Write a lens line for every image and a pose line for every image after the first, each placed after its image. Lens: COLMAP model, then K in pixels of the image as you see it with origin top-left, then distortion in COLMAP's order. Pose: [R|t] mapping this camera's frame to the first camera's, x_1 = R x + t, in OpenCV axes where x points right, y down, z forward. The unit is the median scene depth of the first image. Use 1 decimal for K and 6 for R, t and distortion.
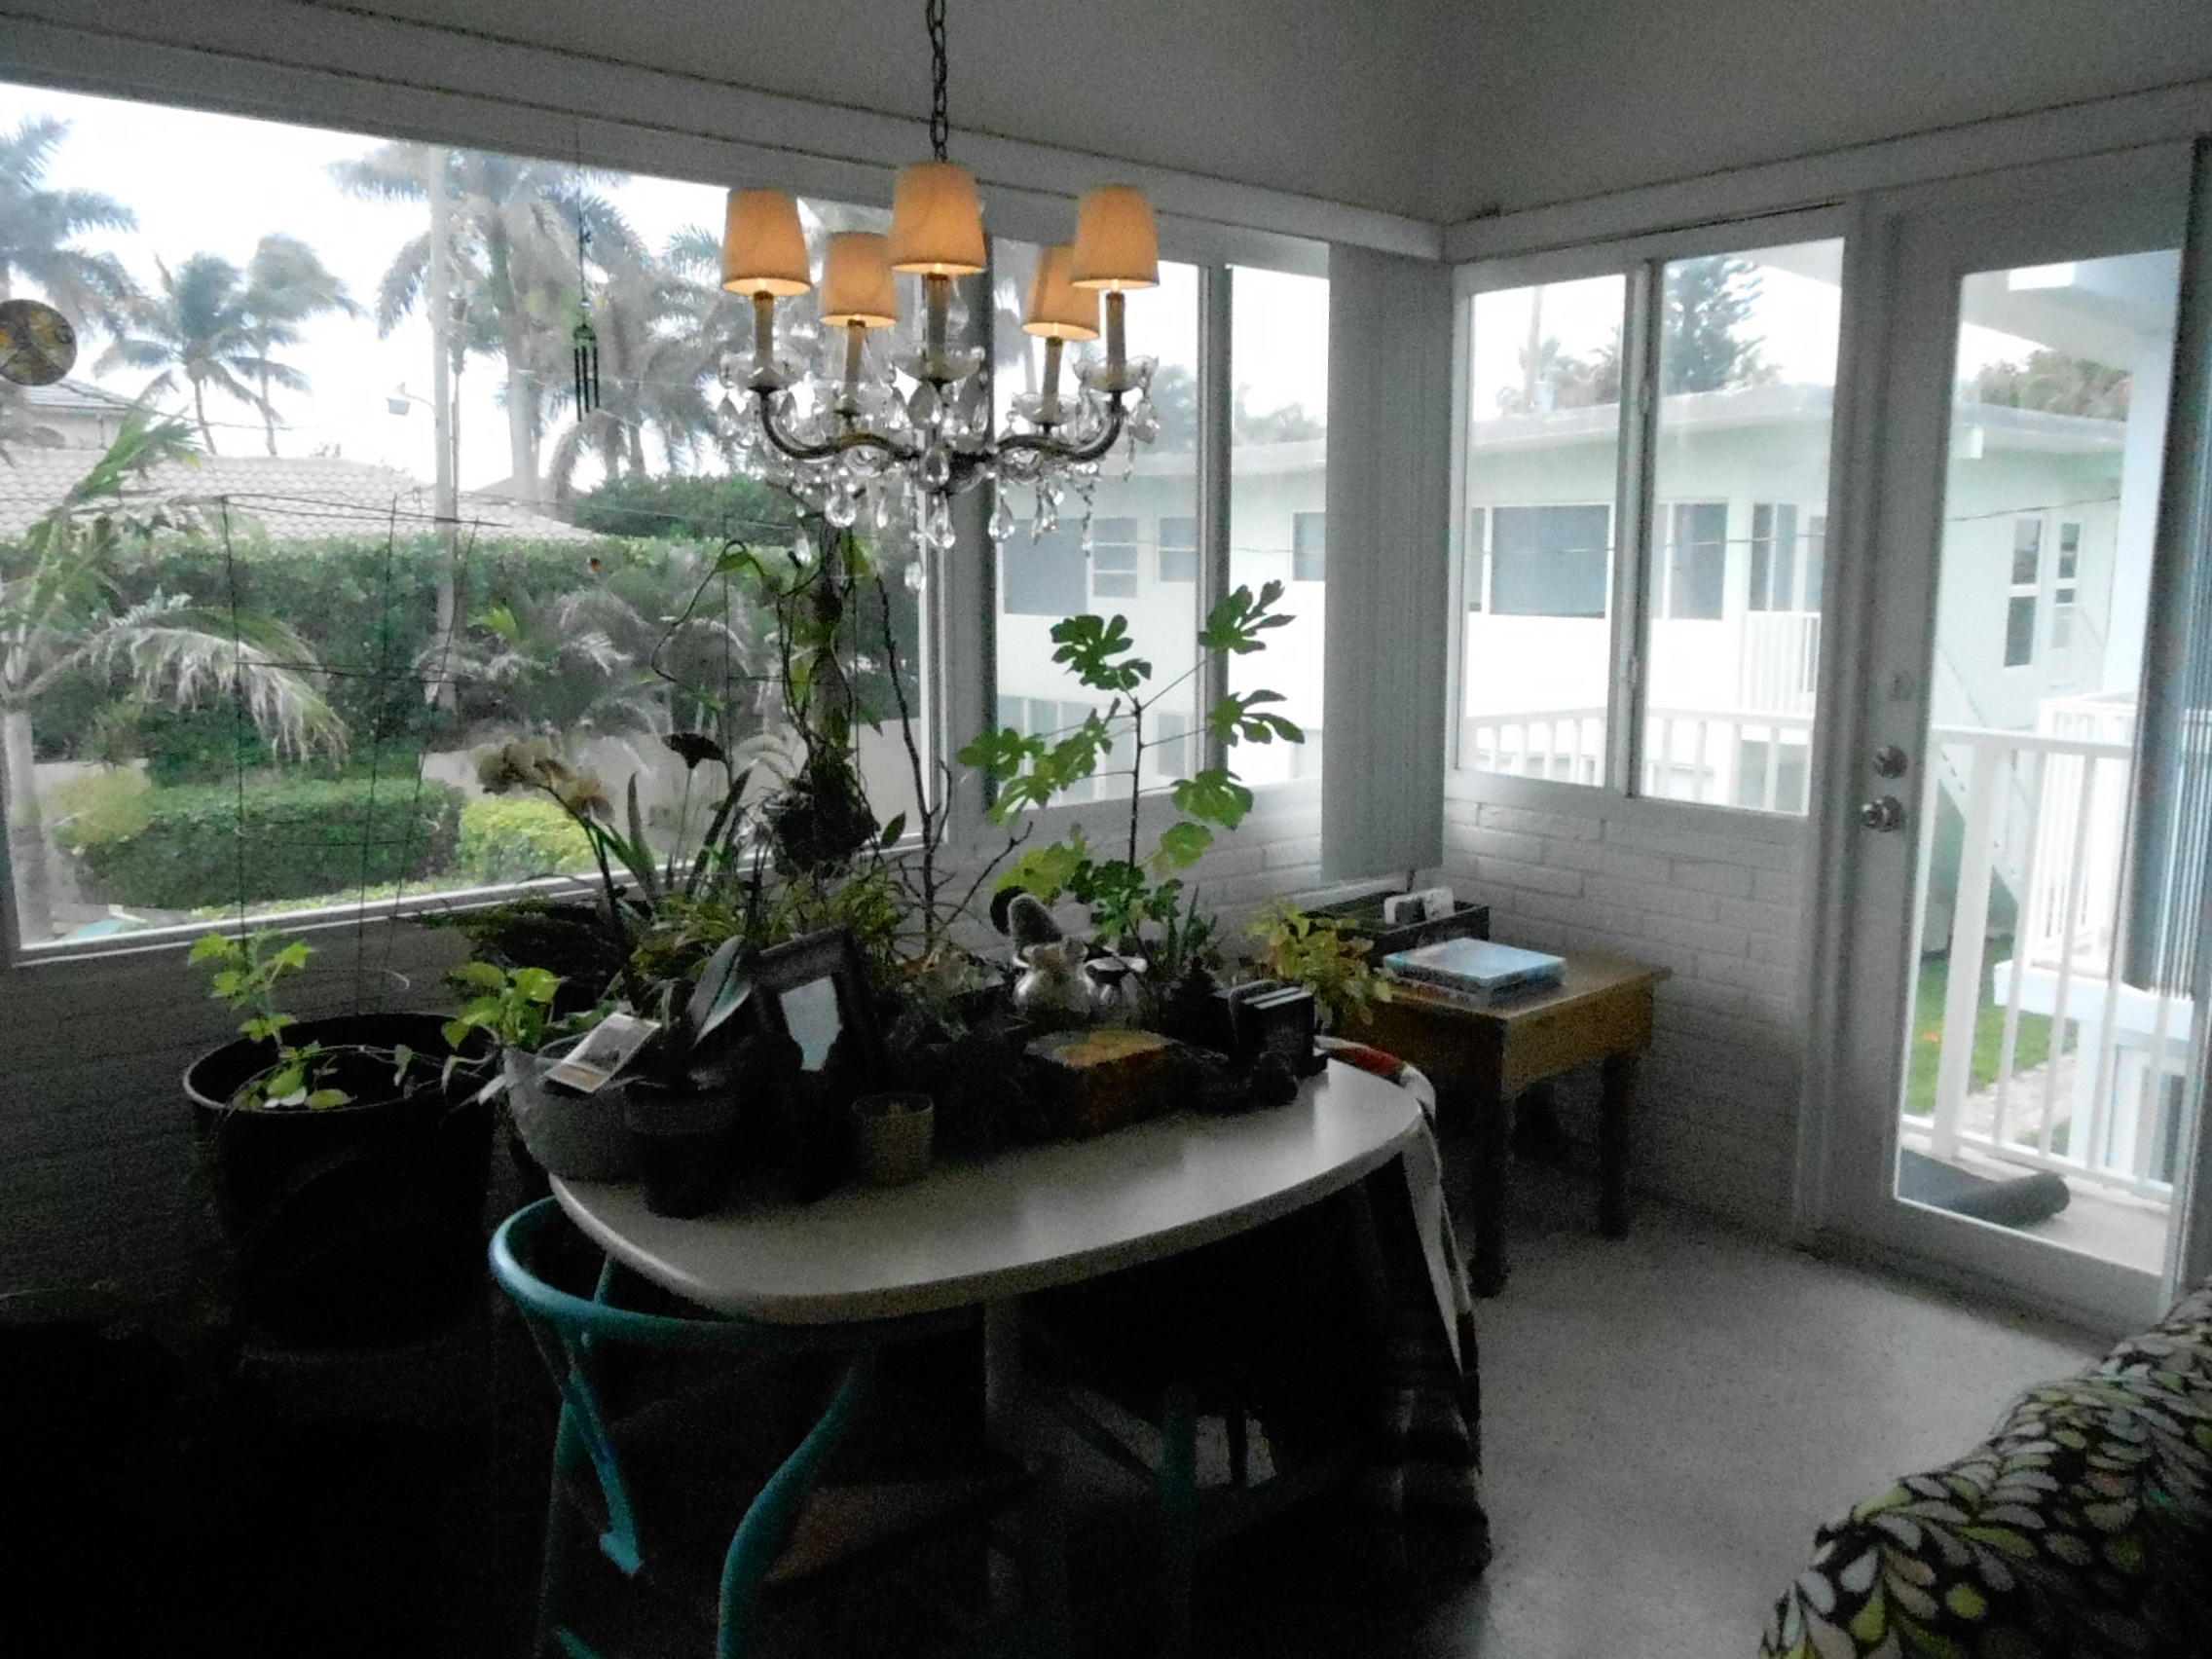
lens RADIAL K [[1725.0, 0, 1106.0], [0, 1725.0, 829.5], [0, 0, 1]] dist [-0.009098, -0.006428]
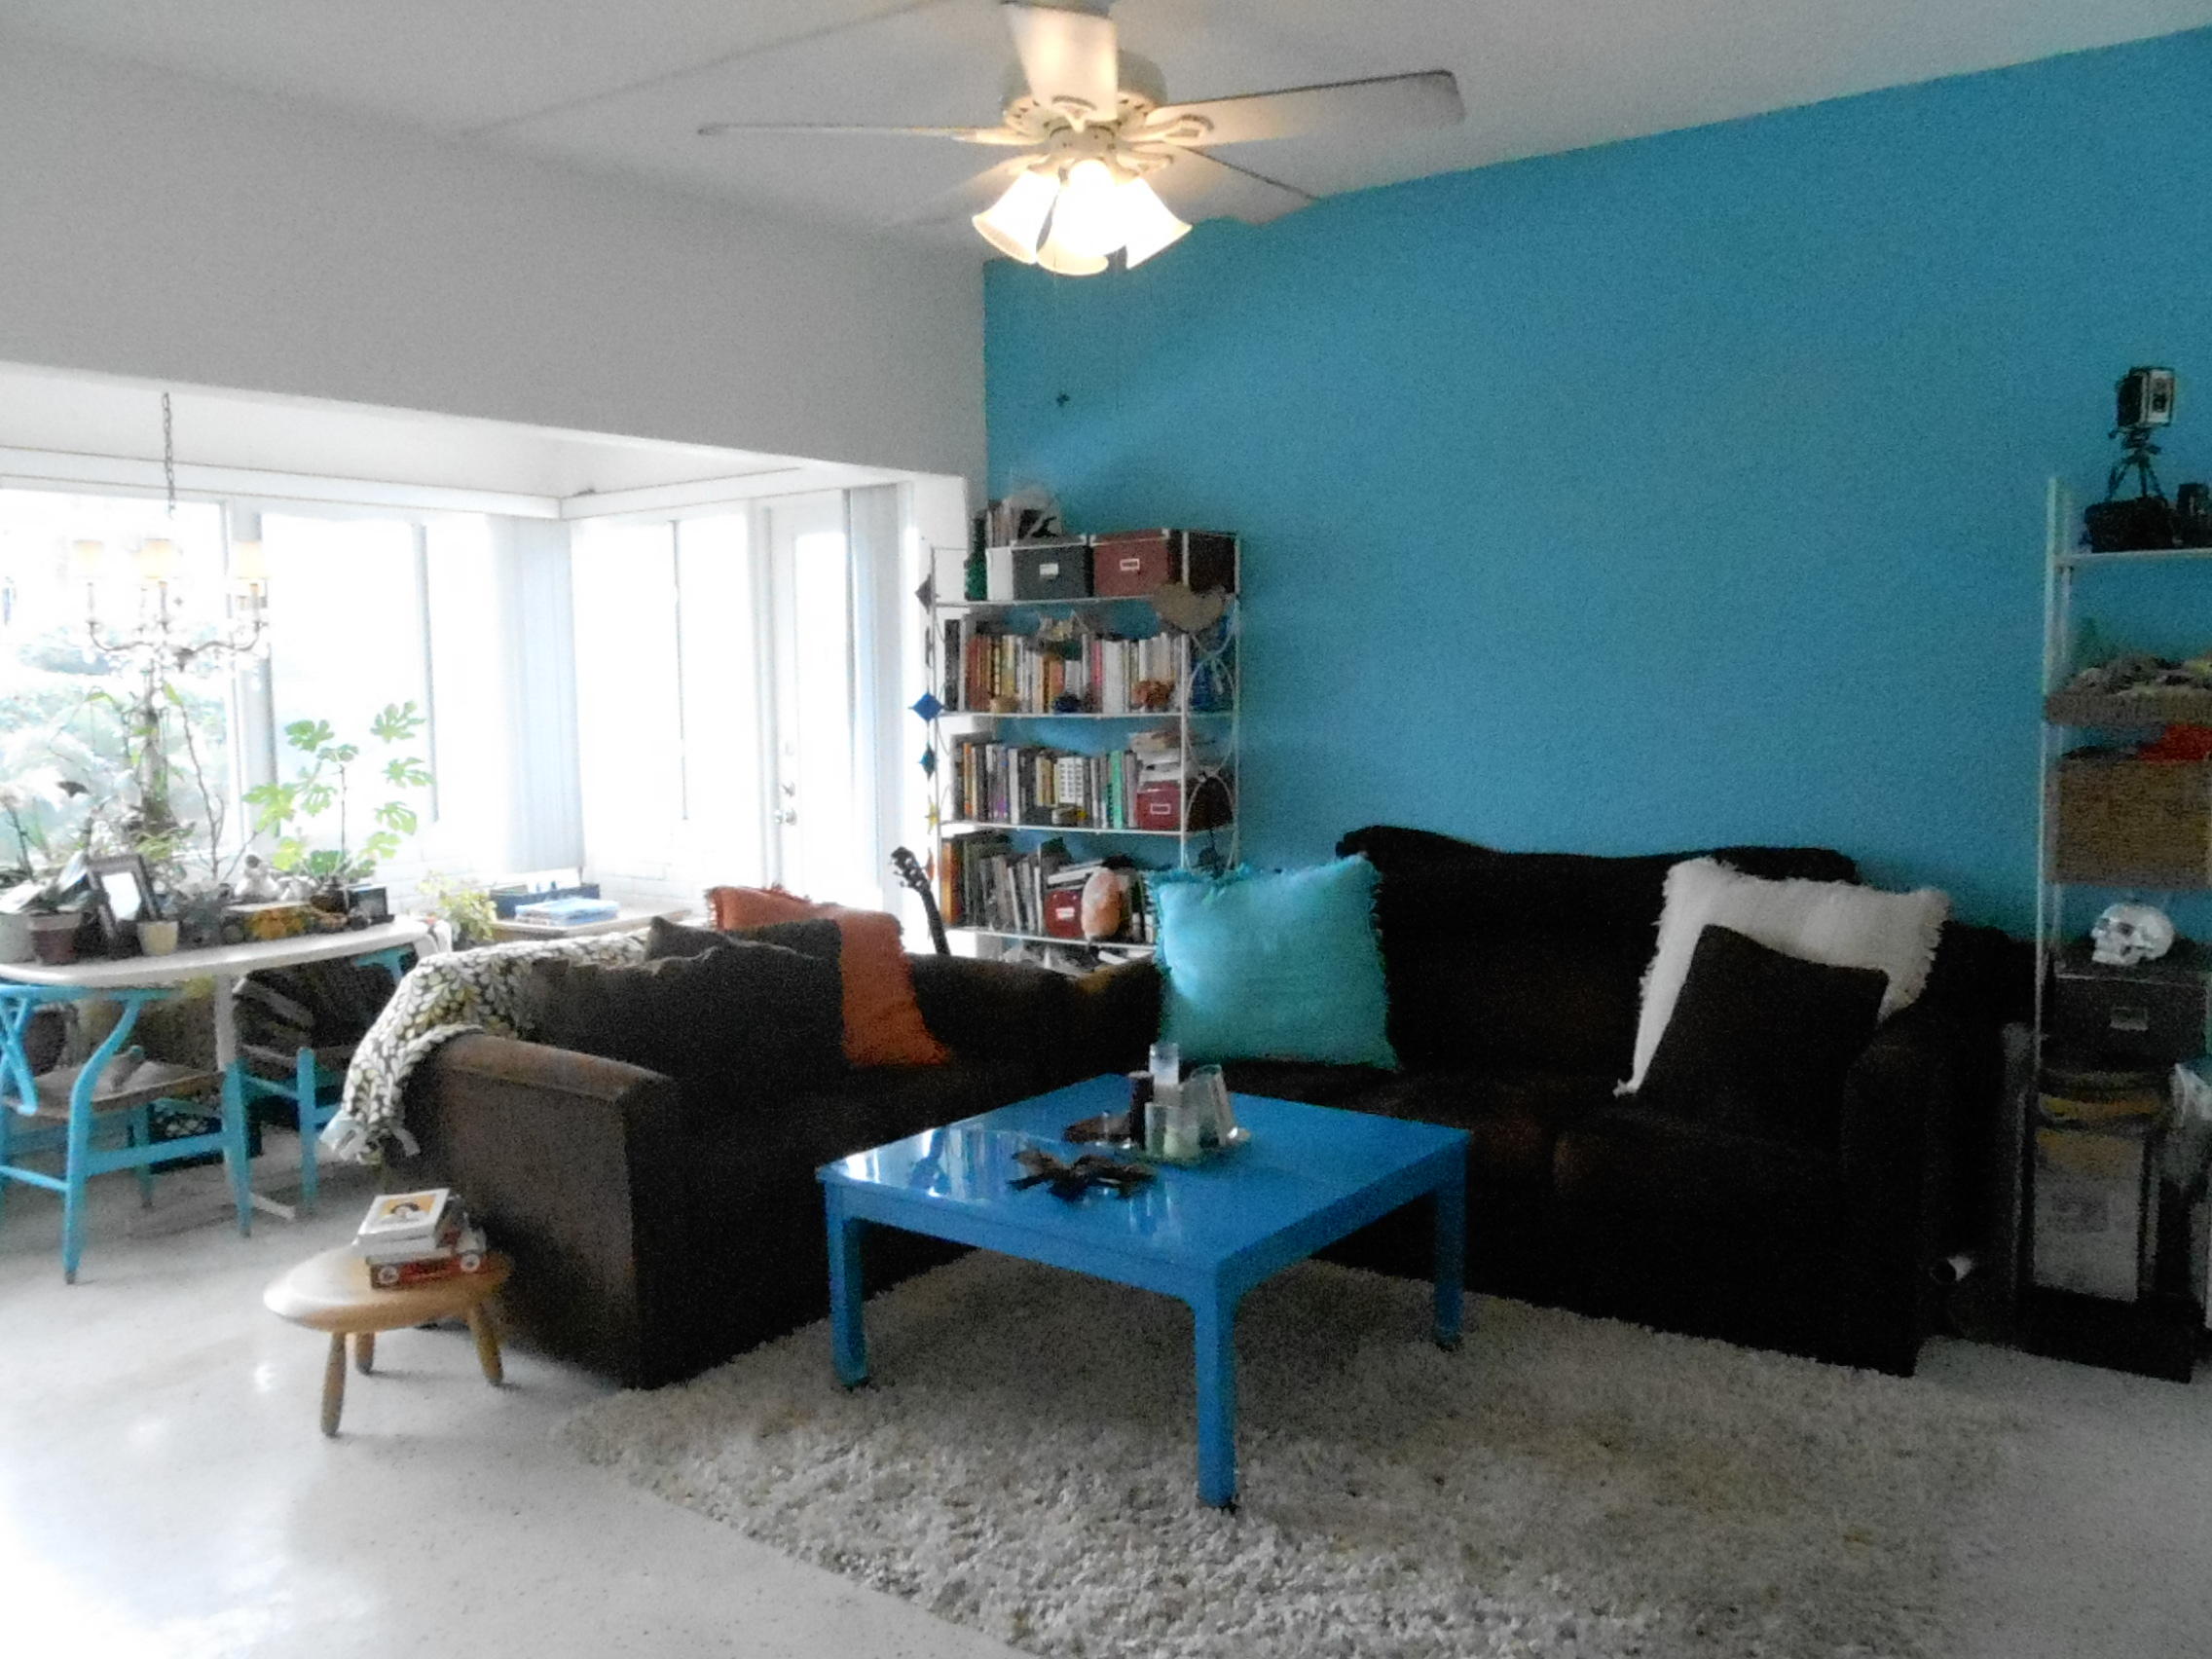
lens RADIAL K [[1725.0, 0, 1106.0], [0, 1725.0, 829.5], [0, 0, 1]] dist [-0.009098, -0.006428]
pose [[0.964845, -0.039120, 0.259892, 0.337698], [0.057564, 0.996305, -0.063737, 0.166510], [-0.256438, 0.076457, 0.963532, -1.045348]]
